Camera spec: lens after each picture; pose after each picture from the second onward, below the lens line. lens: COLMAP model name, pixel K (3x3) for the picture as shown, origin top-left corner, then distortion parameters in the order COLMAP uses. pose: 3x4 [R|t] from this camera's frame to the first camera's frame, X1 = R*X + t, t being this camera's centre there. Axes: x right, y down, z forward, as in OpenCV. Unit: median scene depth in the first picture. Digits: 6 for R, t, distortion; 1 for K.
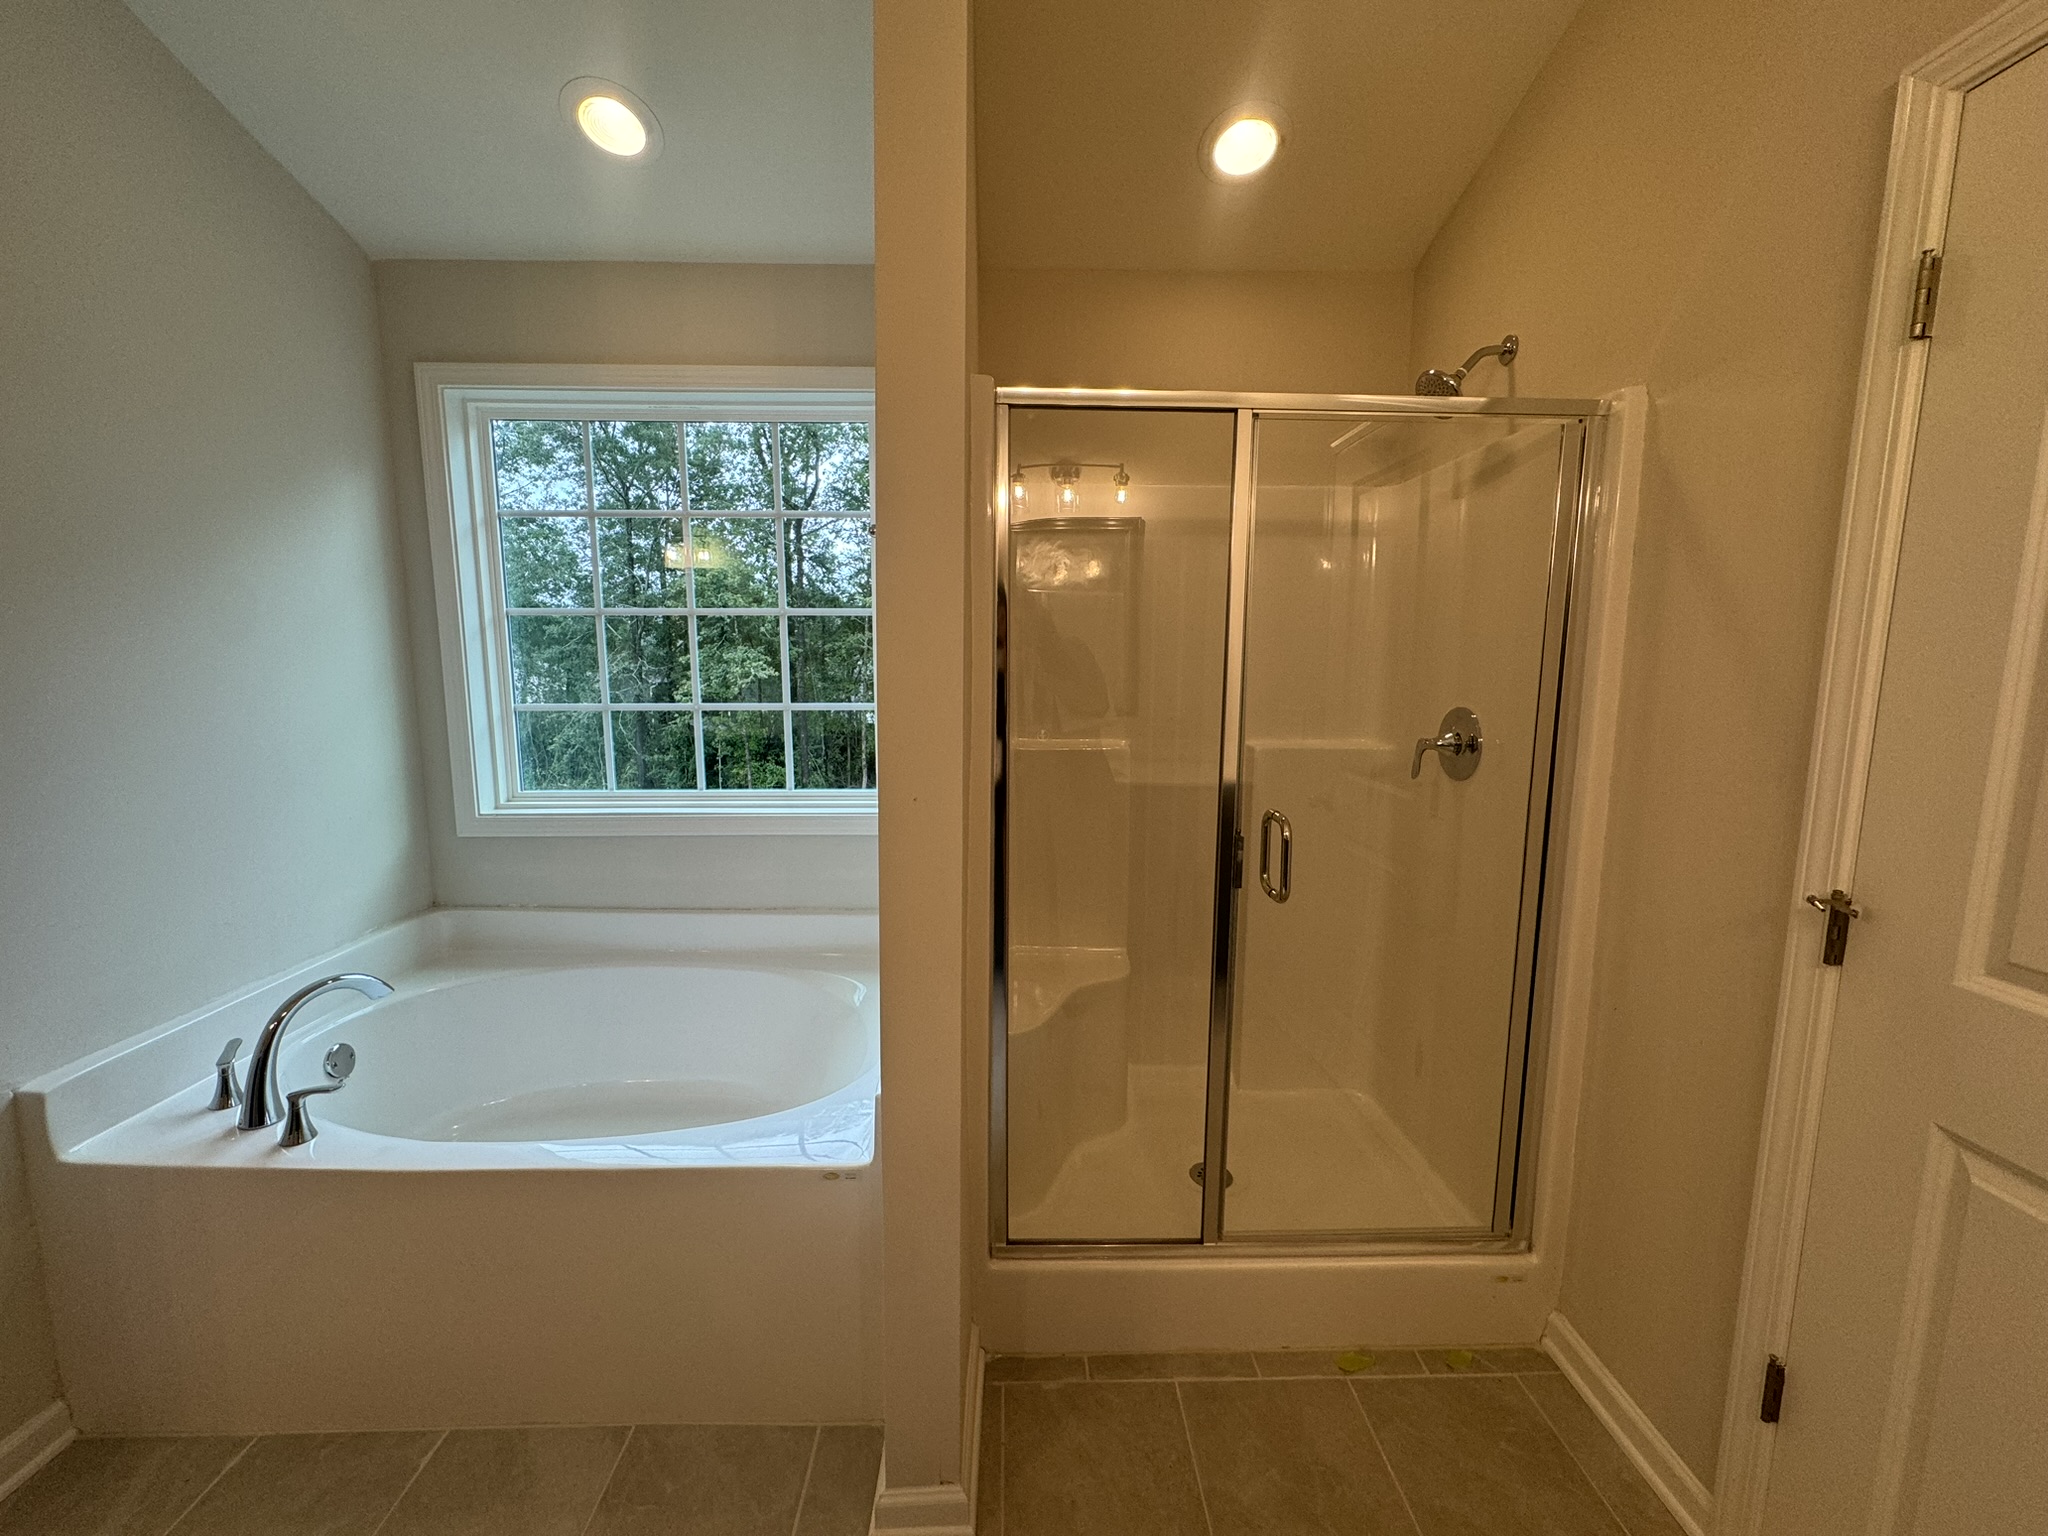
lens RADIAL K [[808.4, 0, 1026.7], [0, 808.4, 775.3], [0, 0, 1]] dist [0.002232, -0.000163]
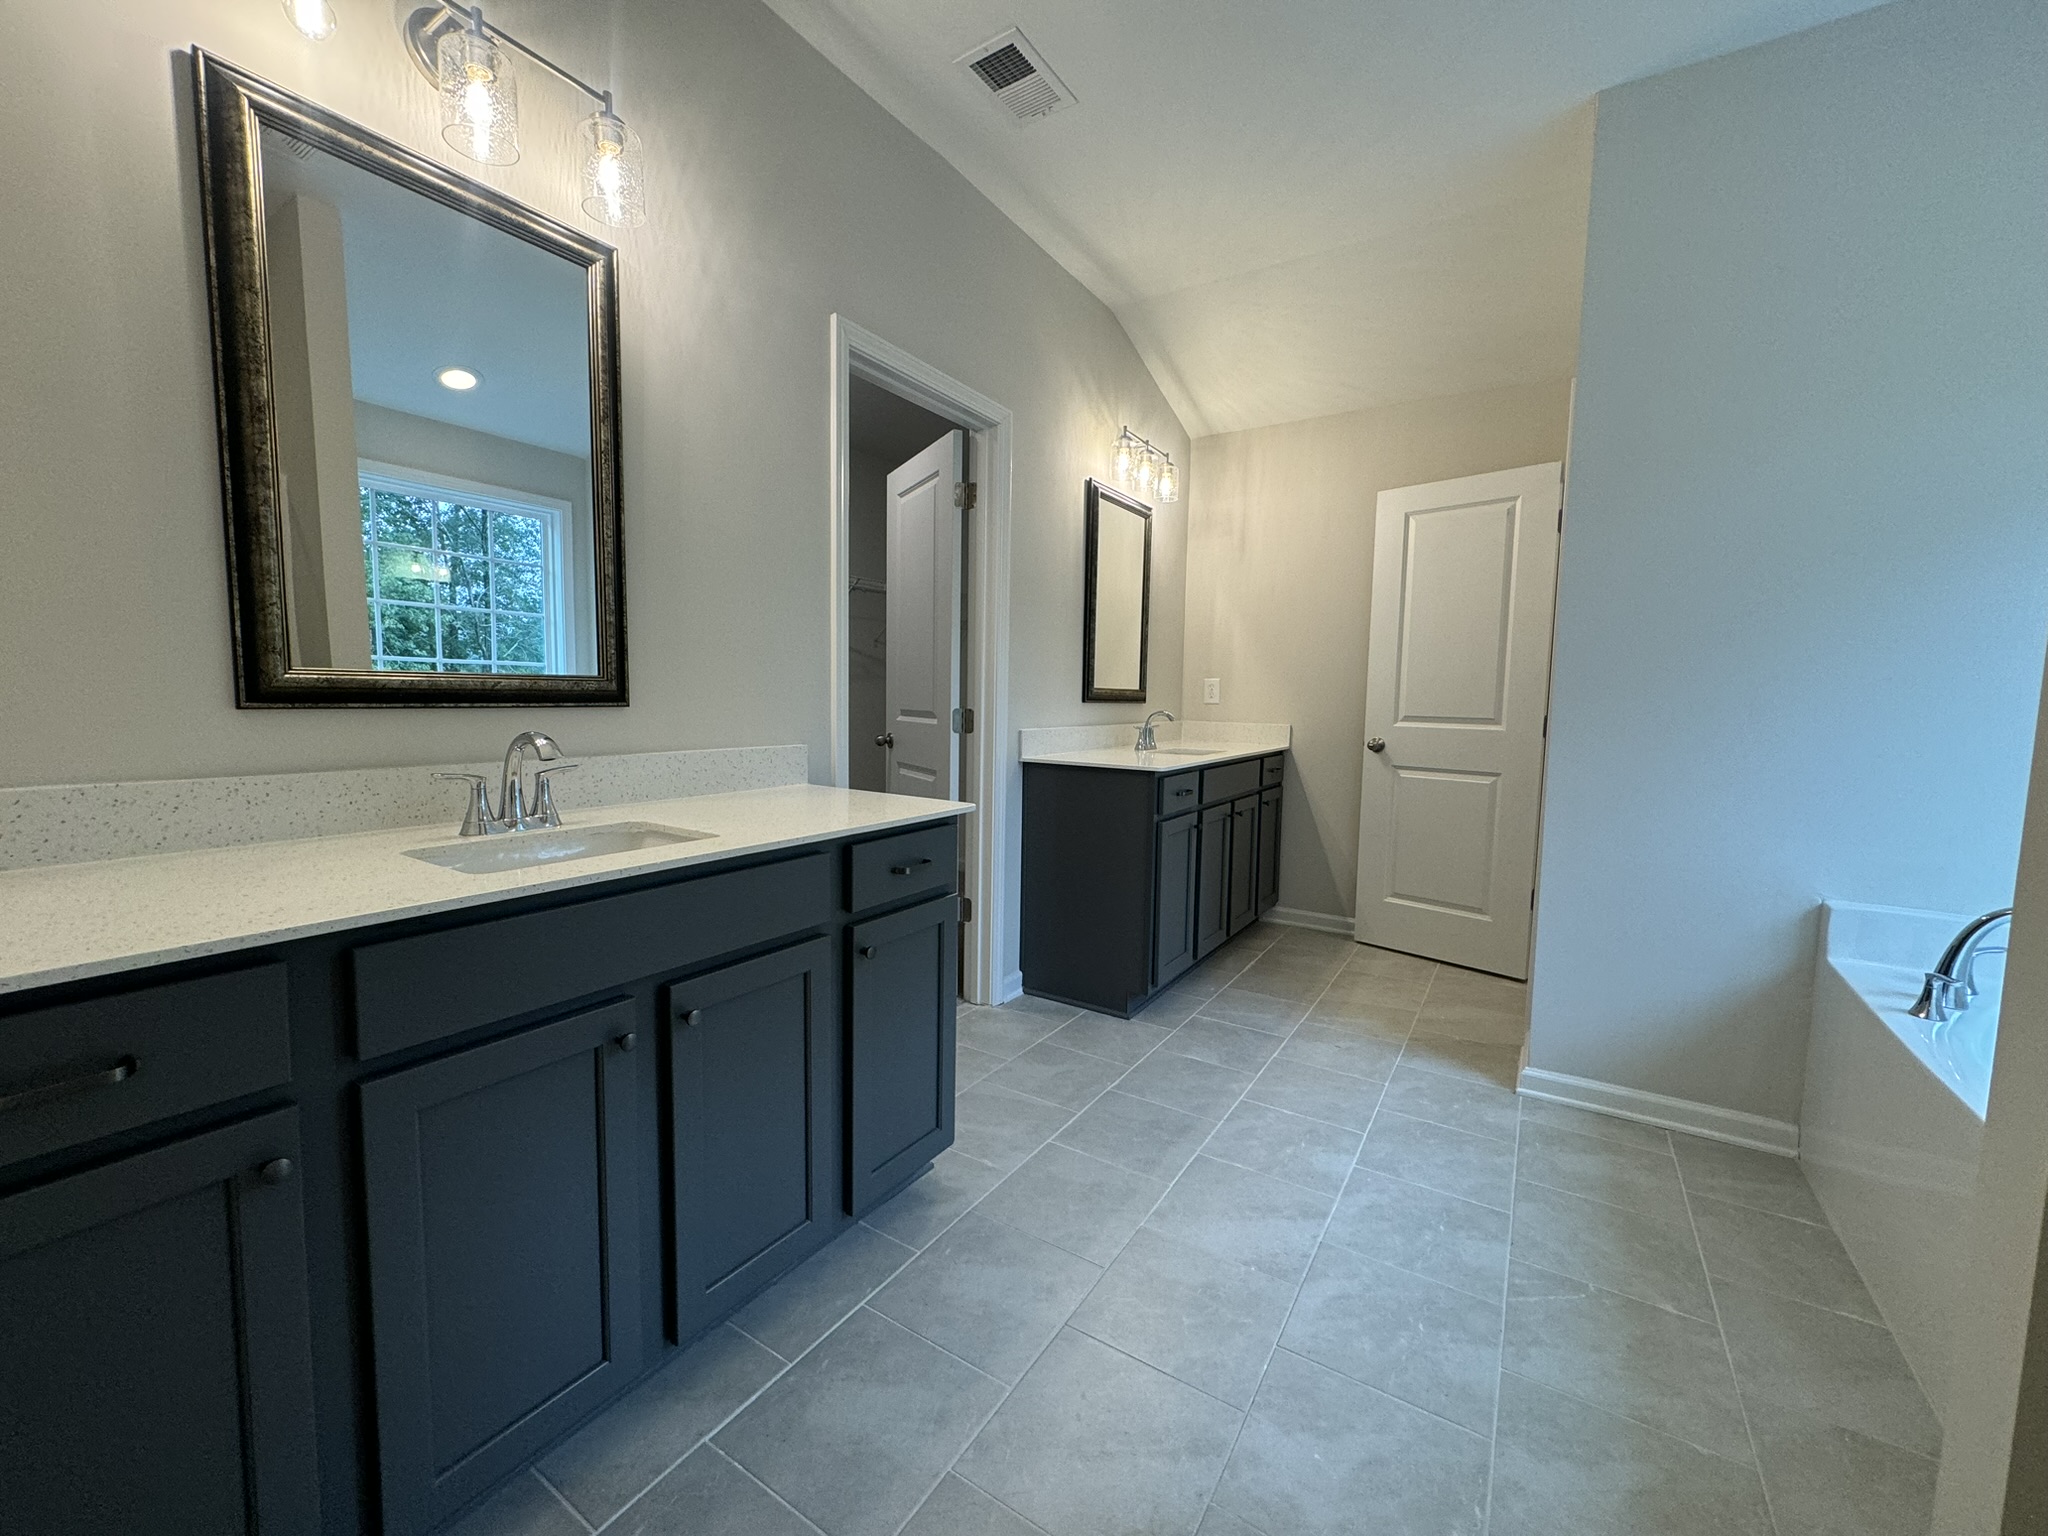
lens RADIAL K [[821.9, 0, 1026.4], [0, 821.9, 761.4], [0, 0, 1]] dist [-0.002792, -0.000045]
pose [[-0.552009, 0.059791, -0.831692, 0.465356], [-0.129263, 0.979232, 0.156192, 0.058056], [0.823758, 0.193726, -0.532816, 0.339689]]
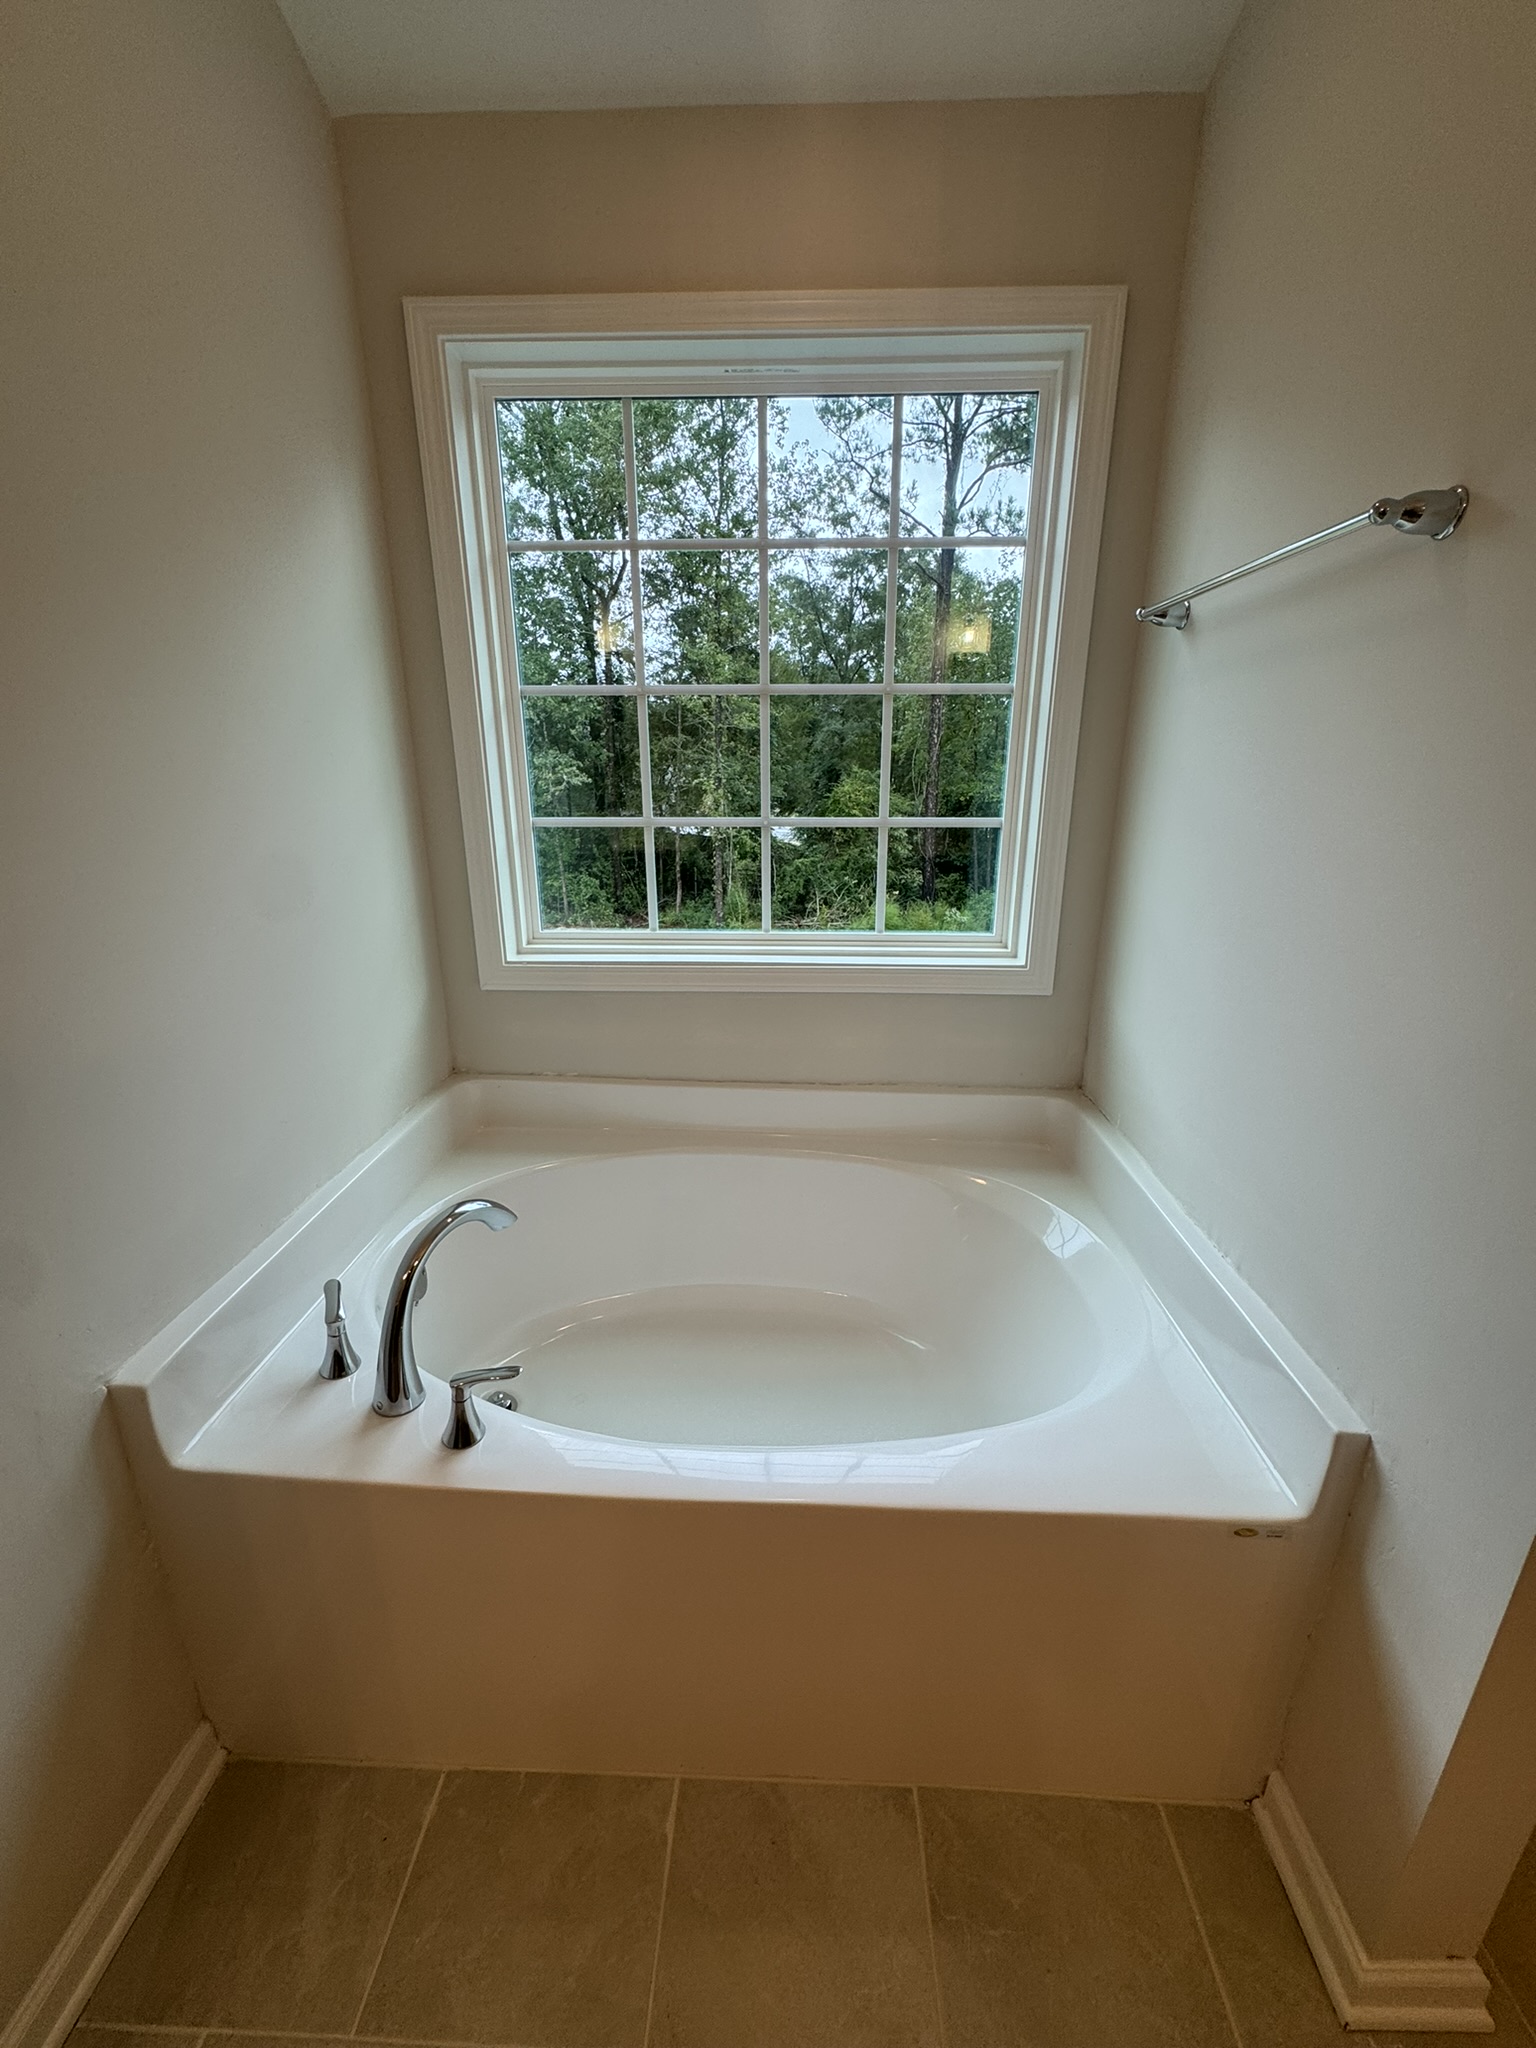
lens RADIAL K [[800.4, 0, 772.9], [0, 800.4, 1030.6], [0, 0, 1]] dist [-0.000188, 0.000127]
pose [[0.998555, 0.016311, -0.051198, -0.390334], [-0.007006, 0.984203, 0.176906, -0.026754], [0.053274, -0.176291, 0.982895, 0.243996]]
